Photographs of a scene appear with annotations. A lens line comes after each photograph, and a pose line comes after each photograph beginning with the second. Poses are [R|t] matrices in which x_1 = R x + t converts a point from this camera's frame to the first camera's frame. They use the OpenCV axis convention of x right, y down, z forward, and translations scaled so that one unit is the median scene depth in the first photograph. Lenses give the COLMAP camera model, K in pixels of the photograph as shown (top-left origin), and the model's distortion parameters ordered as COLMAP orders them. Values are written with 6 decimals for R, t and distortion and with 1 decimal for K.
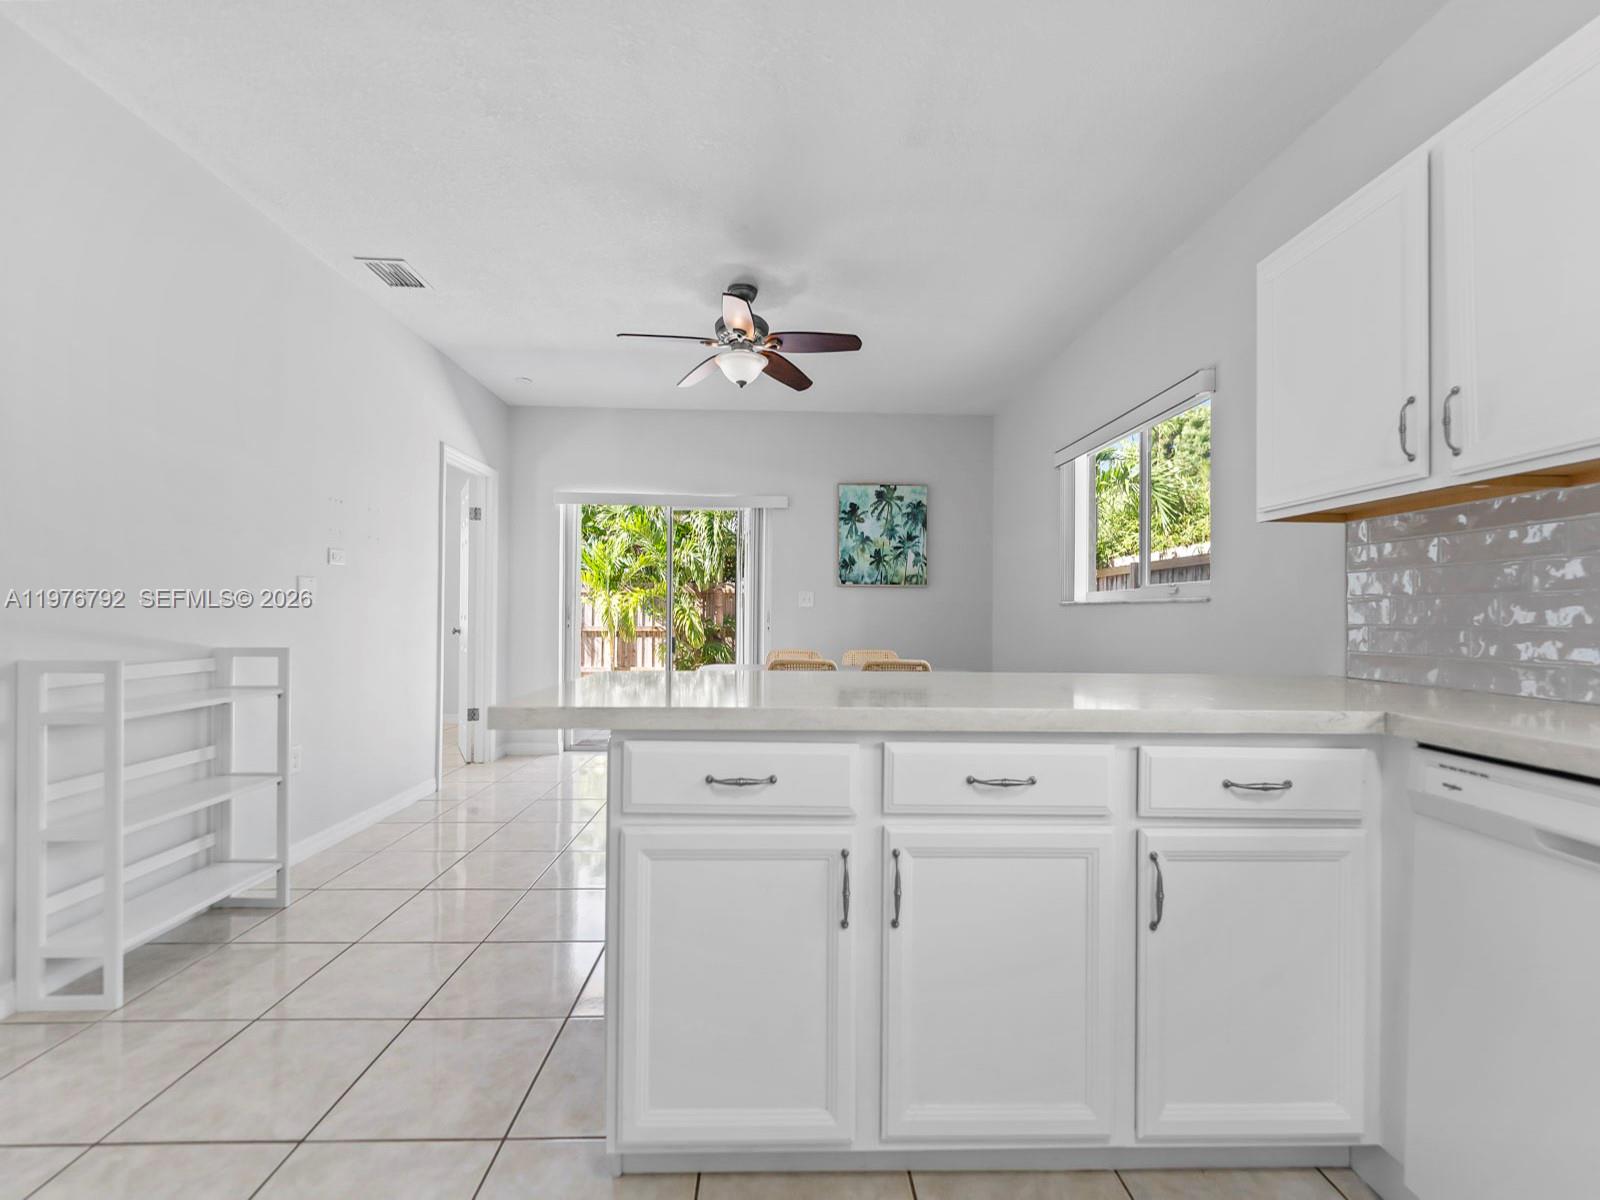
lens RADIAL K [[650.4, 0, 802.8], [0, 650.4, 607.7], [0, 0, 1]] dist [0.000615, -0.001224]
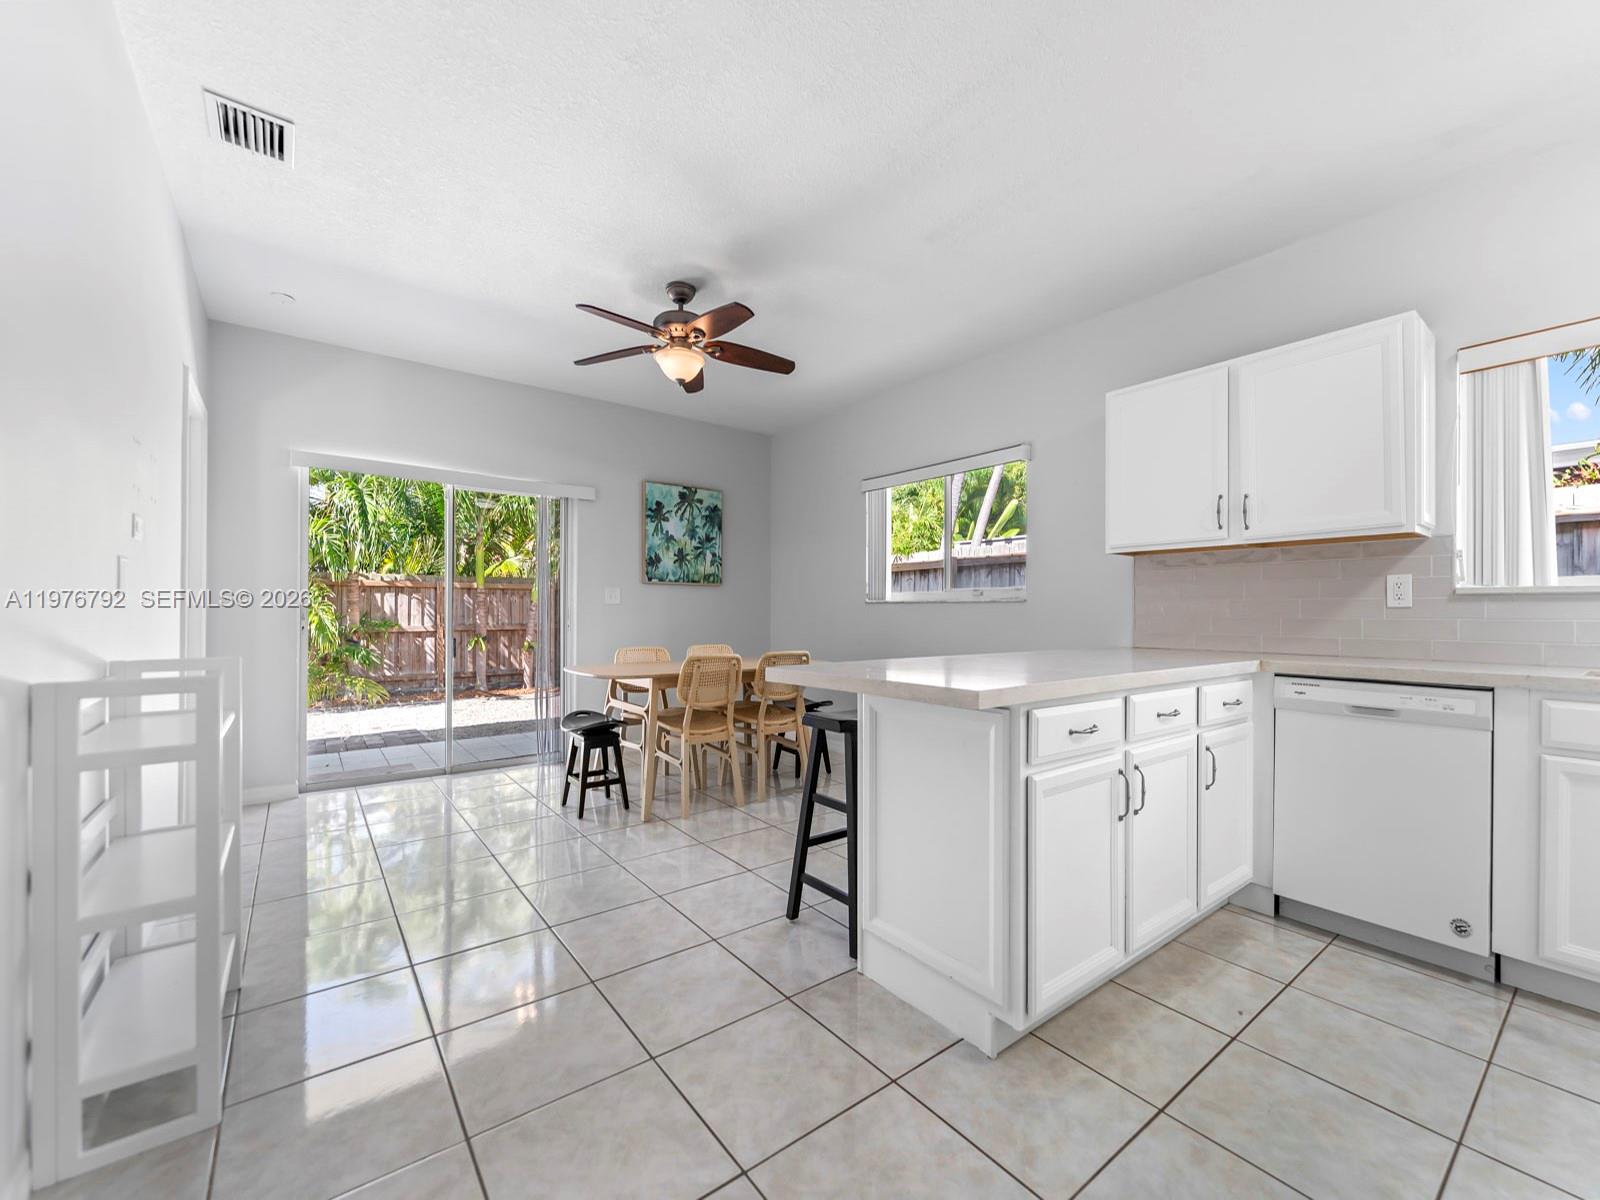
lens RADIAL K [[650.4, 0, 799.7], [0, 650.4, 604.7], [0, 0, 1]] dist [0.000615, -0.001224]
pose [[0.815131, 0.004229, 0.579261, -0.328833], [-0.004226, 0.999990, -0.001353, 0.000366], [-0.579261, -0.001345, 0.815141, 0.048250]]
